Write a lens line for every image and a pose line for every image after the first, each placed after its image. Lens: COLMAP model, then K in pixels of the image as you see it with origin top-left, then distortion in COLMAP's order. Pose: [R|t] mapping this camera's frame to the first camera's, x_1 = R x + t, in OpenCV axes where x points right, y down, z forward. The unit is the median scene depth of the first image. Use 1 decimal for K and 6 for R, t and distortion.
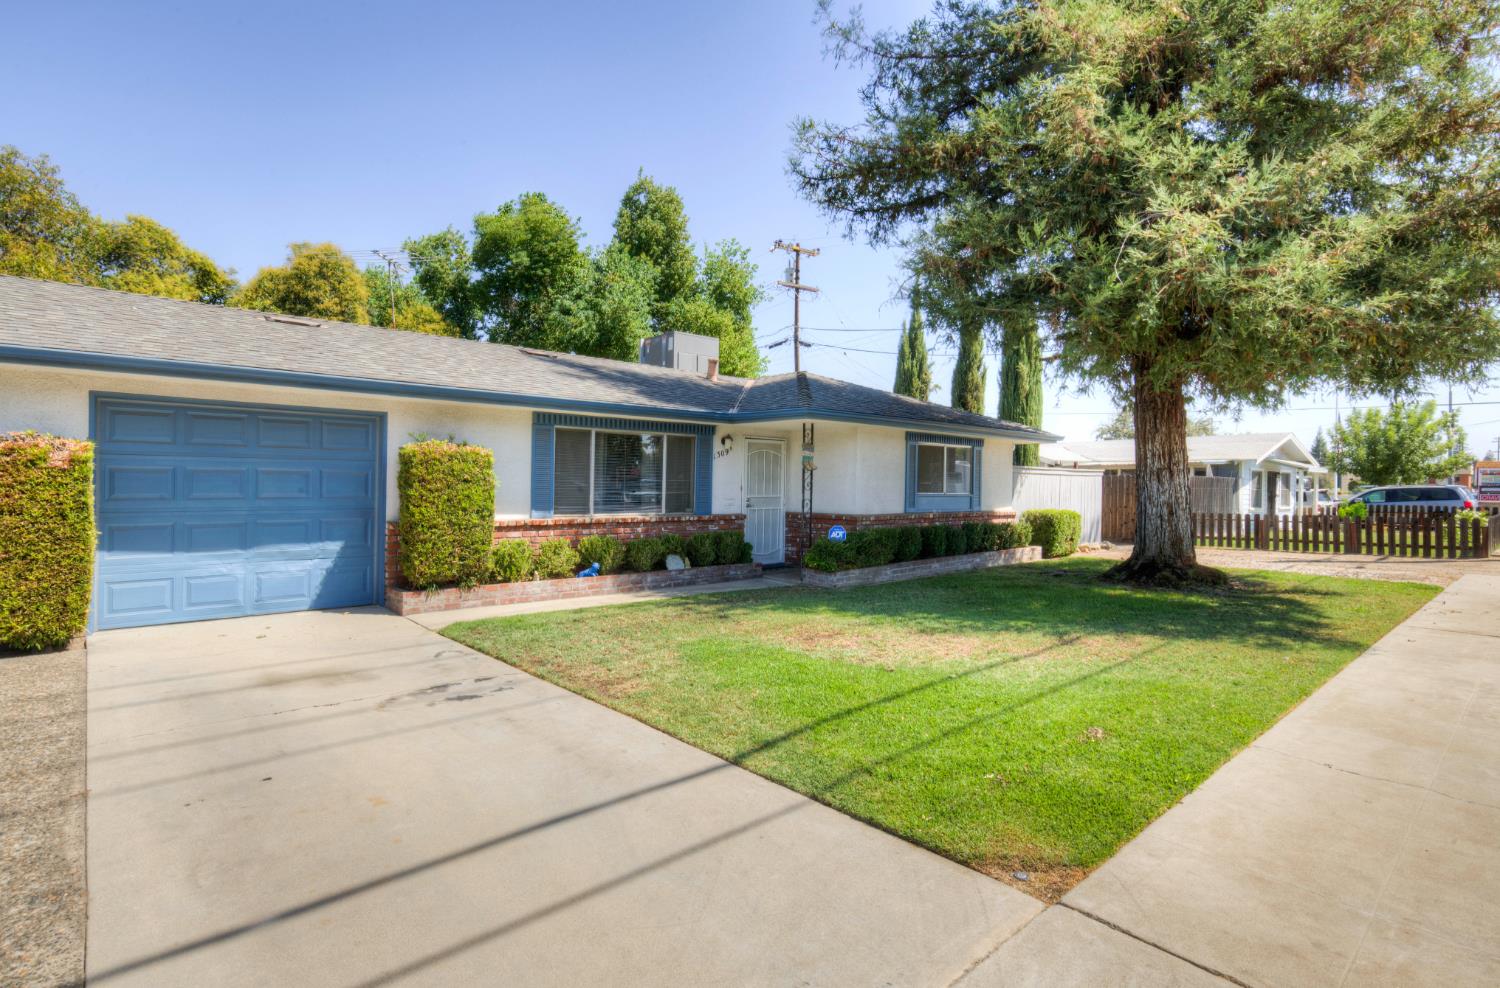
lens RADIAL K [[727.7, 0, 750.0], [0, 727.7, 494.0], [0, 0, 1]] dist [0.001111, 0.000576]
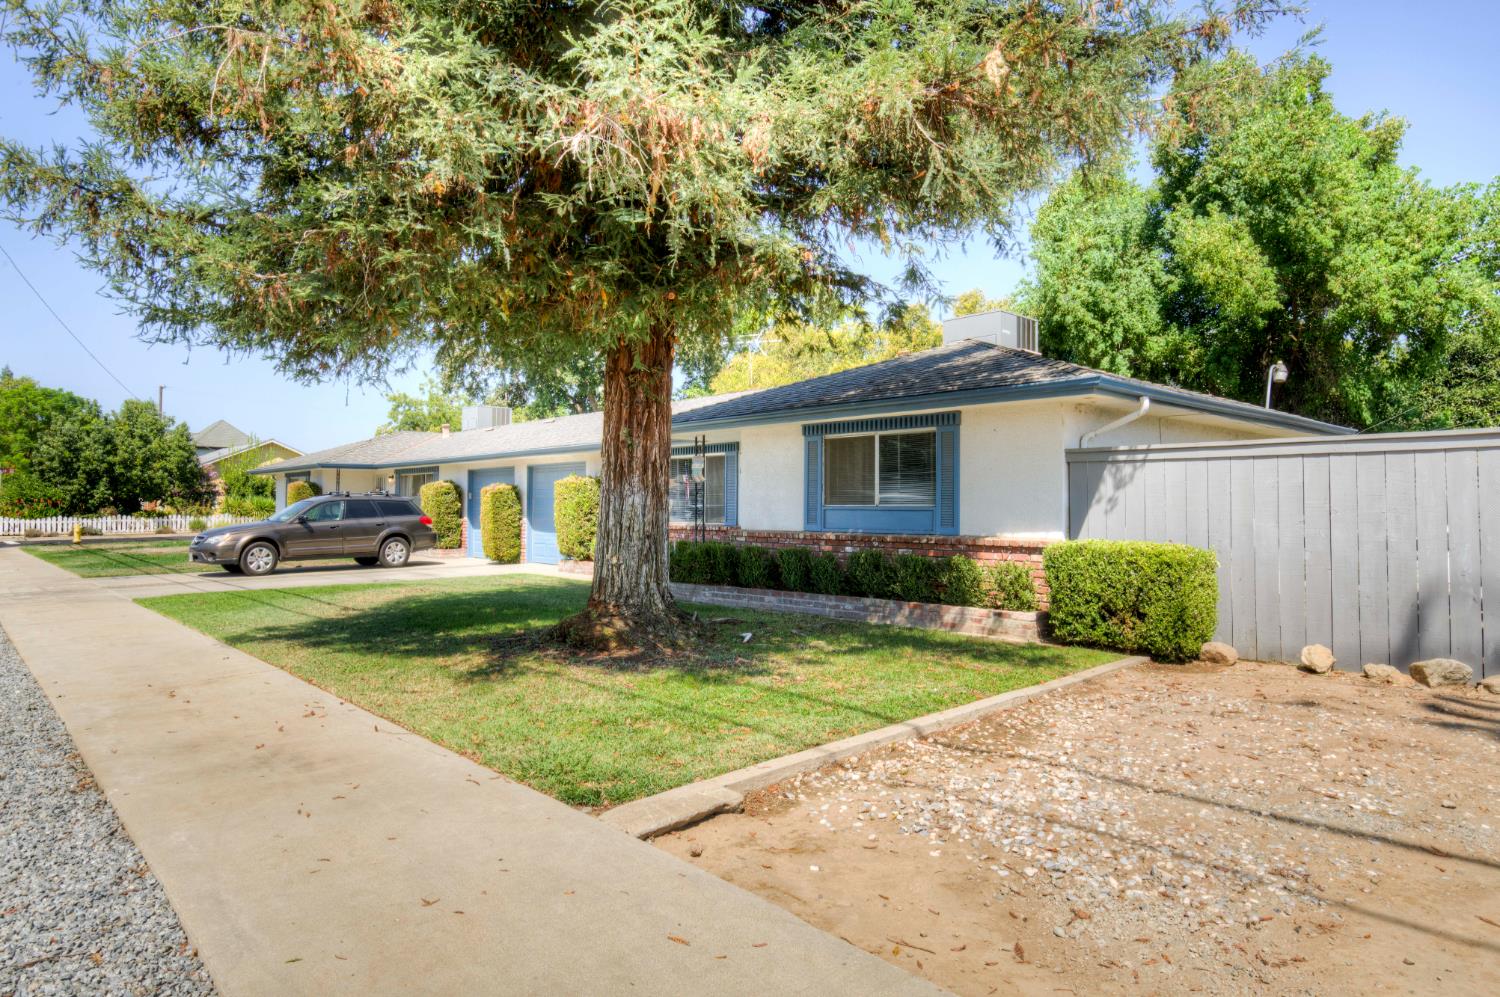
lens RADIAL K [[900.1, 0, 744.8], [0, 900.1, 469.4], [0, 0, 1]] dist [0.006705, 0.002037]
pose [[0.013190, -0.045400, -0.998882, 1.401367], [-0.006452, 0.998944, -0.045488, 0.006369], [0.999892, 0.007044, 0.012883, 1.114512]]
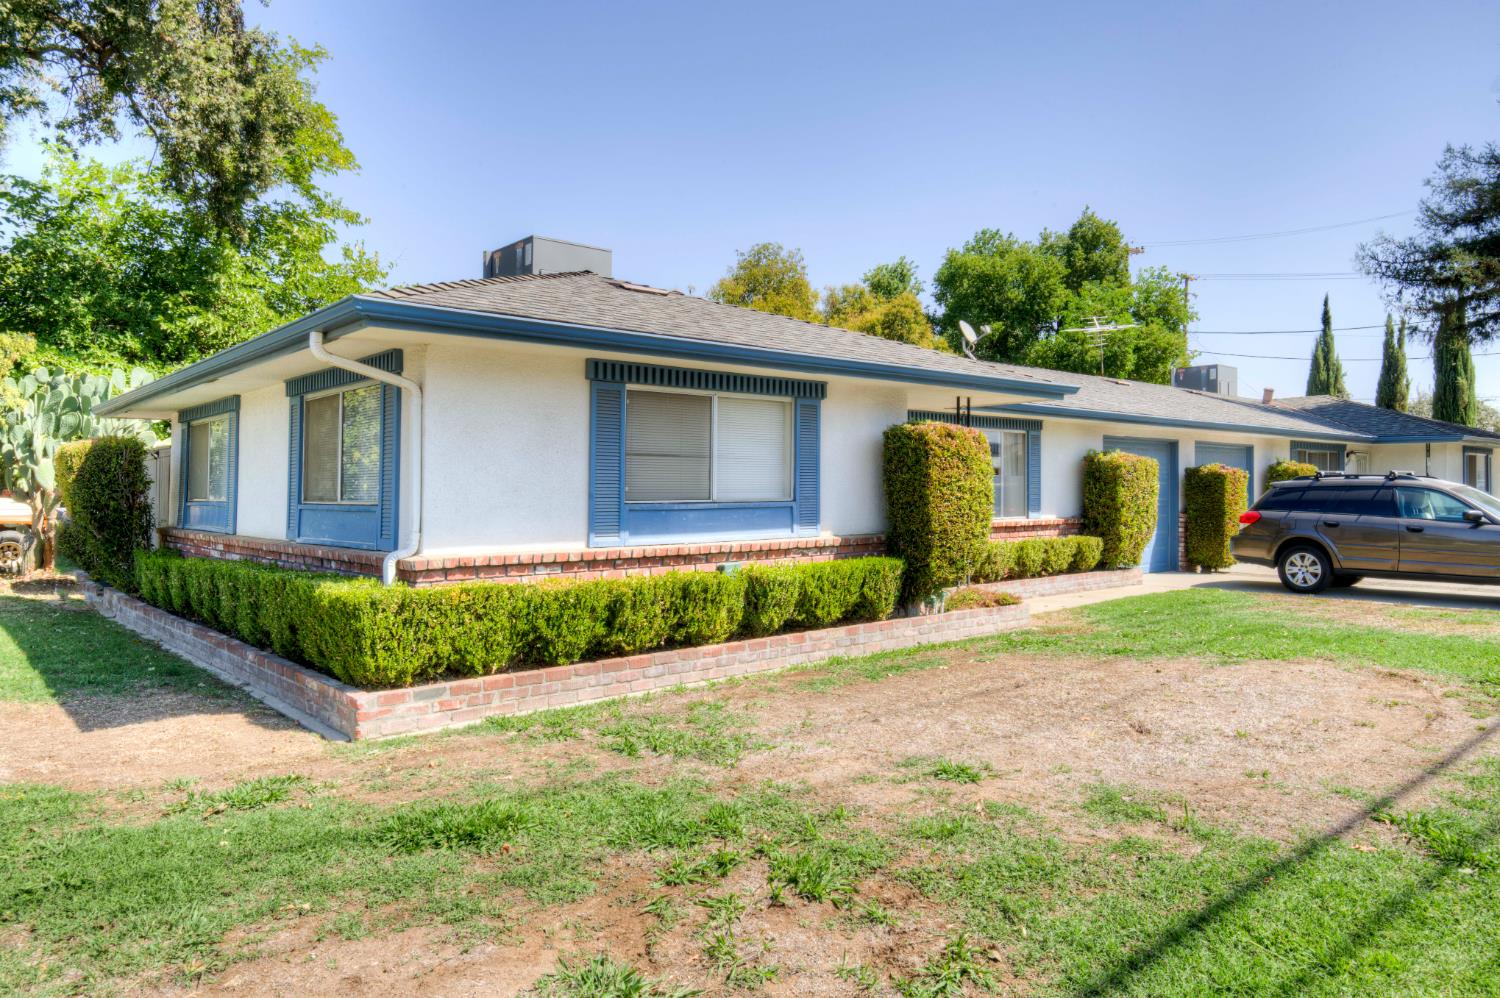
lens RADIAL K [[1003.9, 0, 747.3], [0, 1003.9, 452.0], [0, 0, 1]] dist [-0.002277, 0.000168]
pose [[0.999897, -0.013097, 0.005875, -1.405869], [0.013374, 0.998660, -0.049992, 0.001734], [-0.005212, 0.050066, 0.998732, -1.056351]]
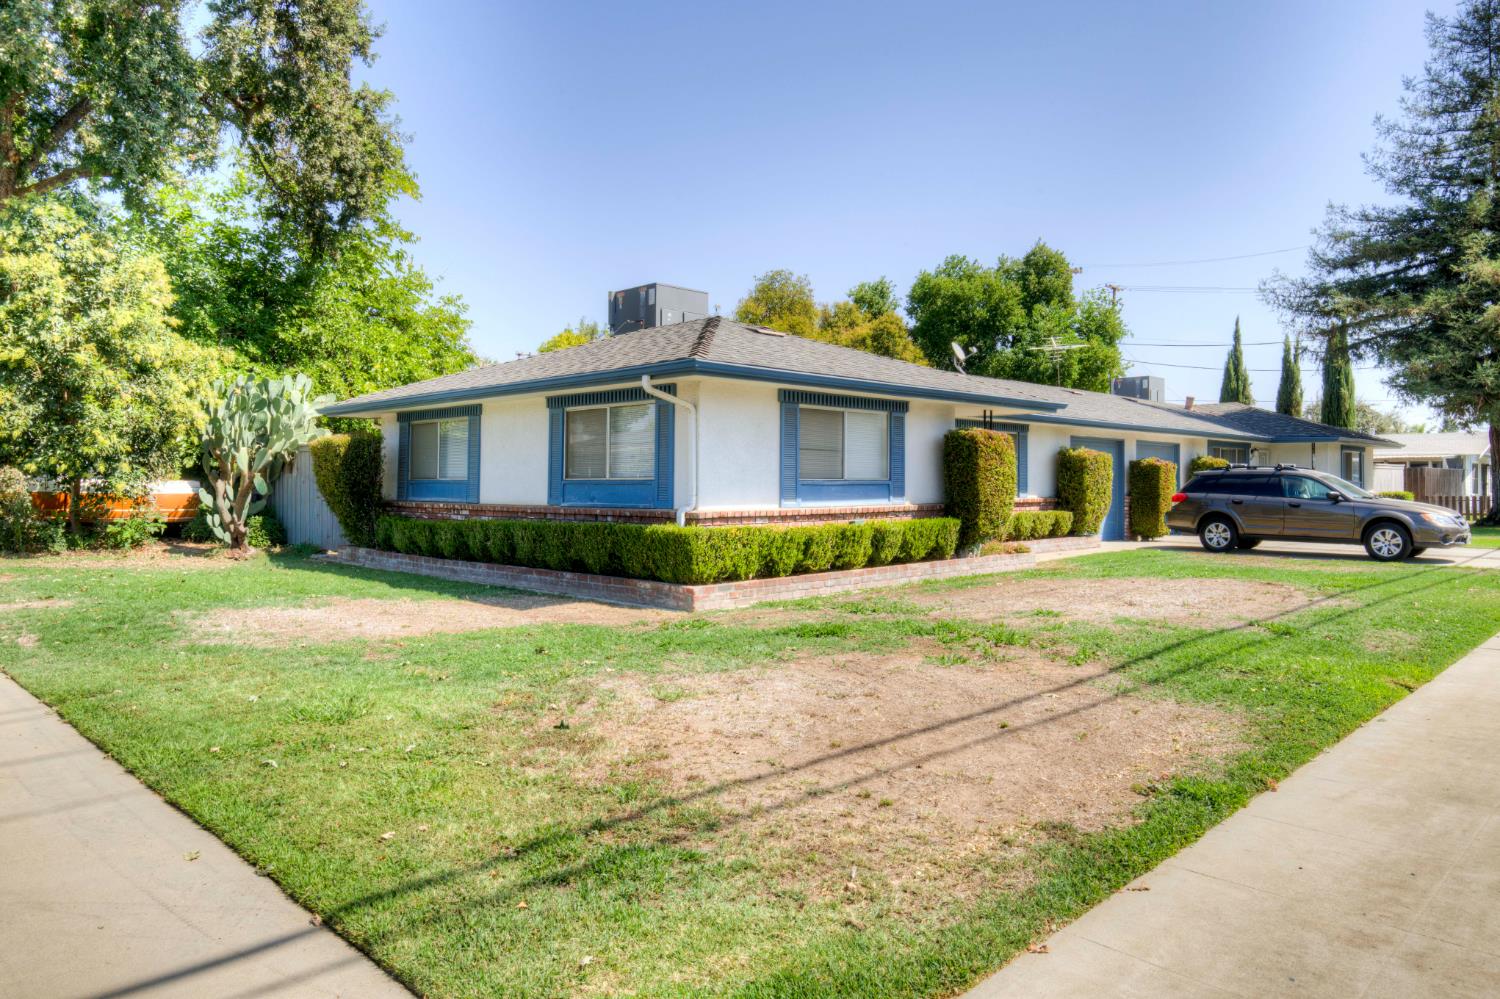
lens RADIAL K [[977.2, 0, 750.8], [0, 977.2, 428.8], [0, 0, 1]] dist [-0.000767, 0.000018]
pose [[0.997784, -0.004533, 0.066375, -1.630671], [0.008835, 0.997868, -0.064668, 0.015061], [-0.065940, 0.065111, 0.995697, -1.456339]]
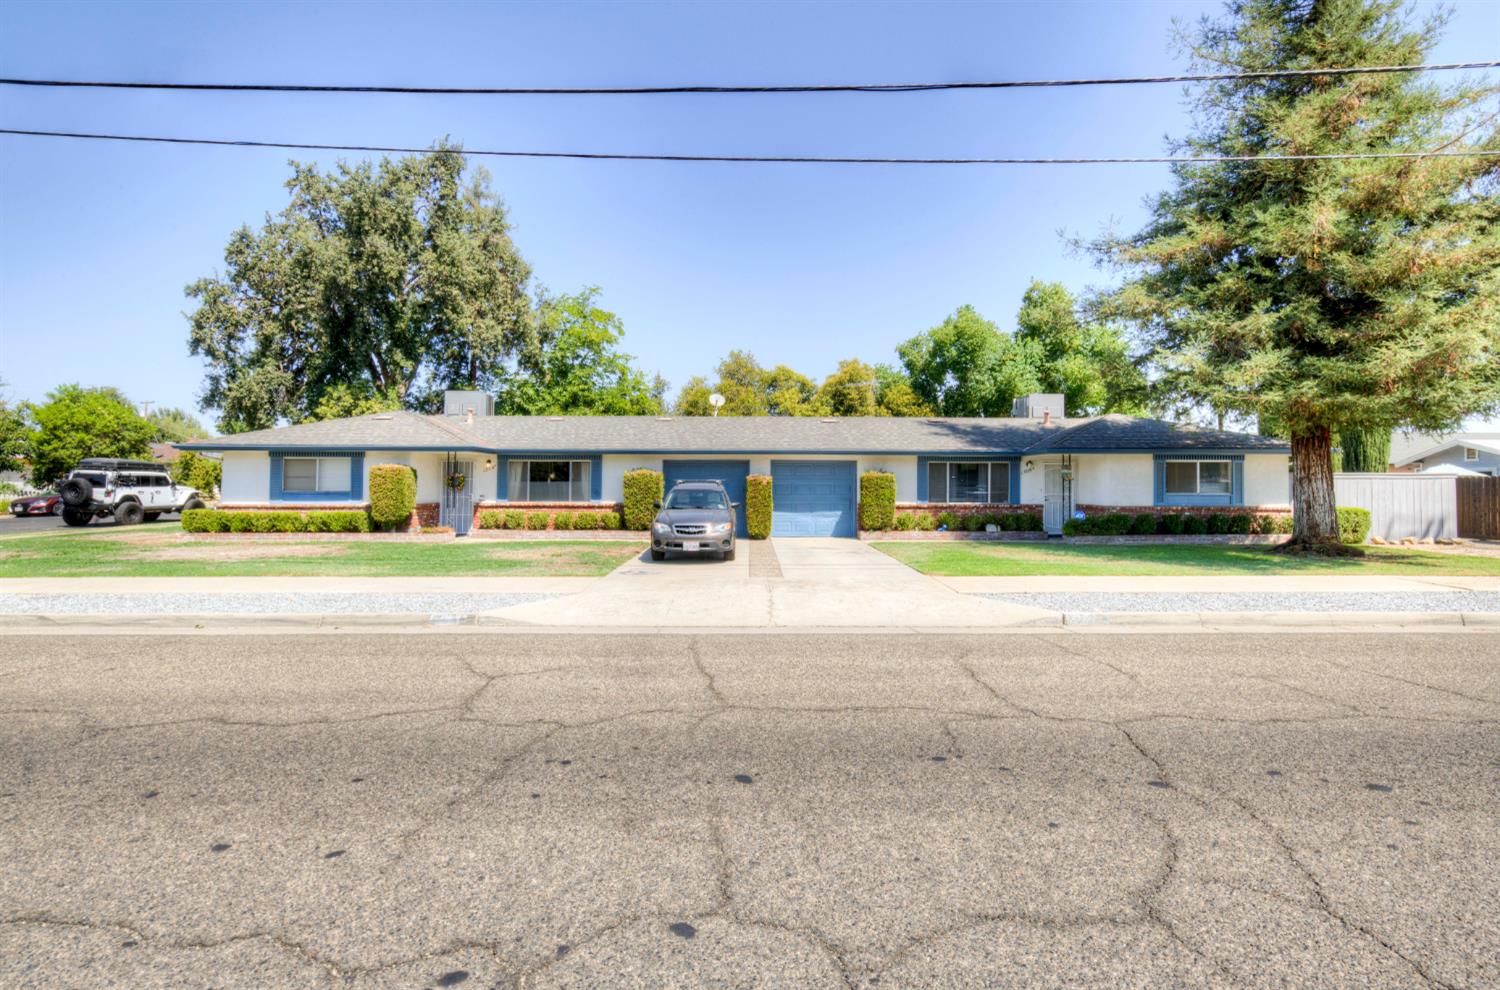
lens RADIAL K [[657.8, 0, 758.5], [0, 657.8, 485.3], [0, 0, 1]] dist [-0.001414, 0.000303]
pose [[0.751982, -0.003071, -0.659176, 0.611122], [-0.003014, 0.999963, -0.008098, -0.005111], [0.659177, 0.008077, 0.751945, -0.770877]]
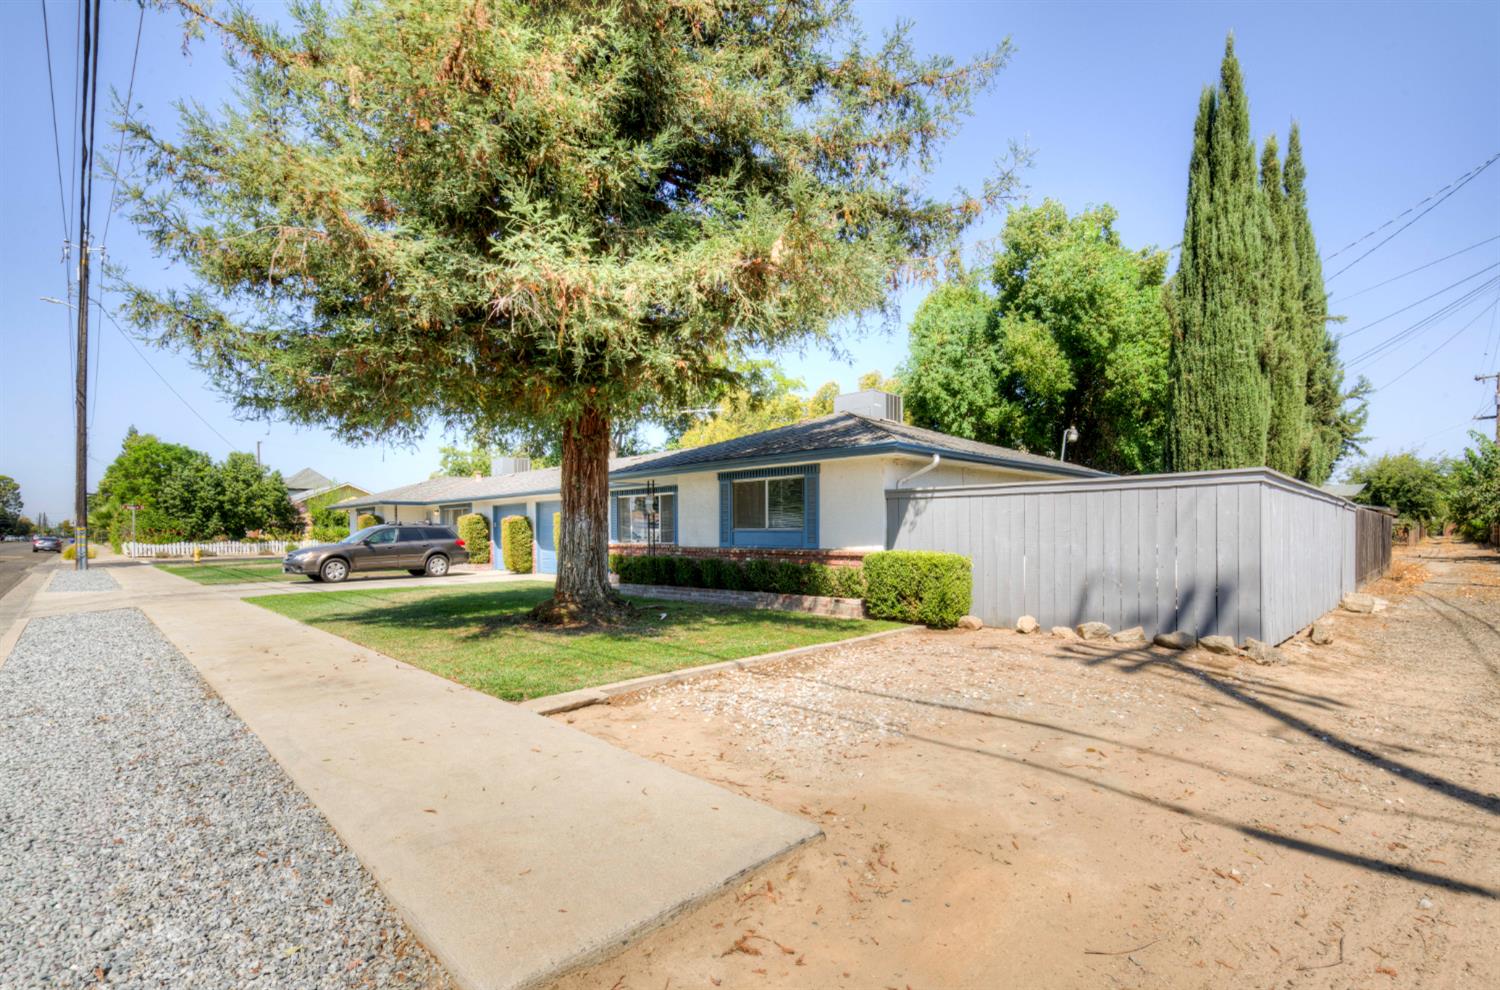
lens RADIAL K [[682.1, 0, 752.3], [0, 682.1, 545.7], [0, 0, 1]] dist [-0.003445, 0.006664]
pose [[0.061154, 0.014288, -0.998026, 1.504229], [-0.001201, 0.999898, 0.014241, 0.011576], [0.998128, 0.000328, 0.061164, 1.187973]]
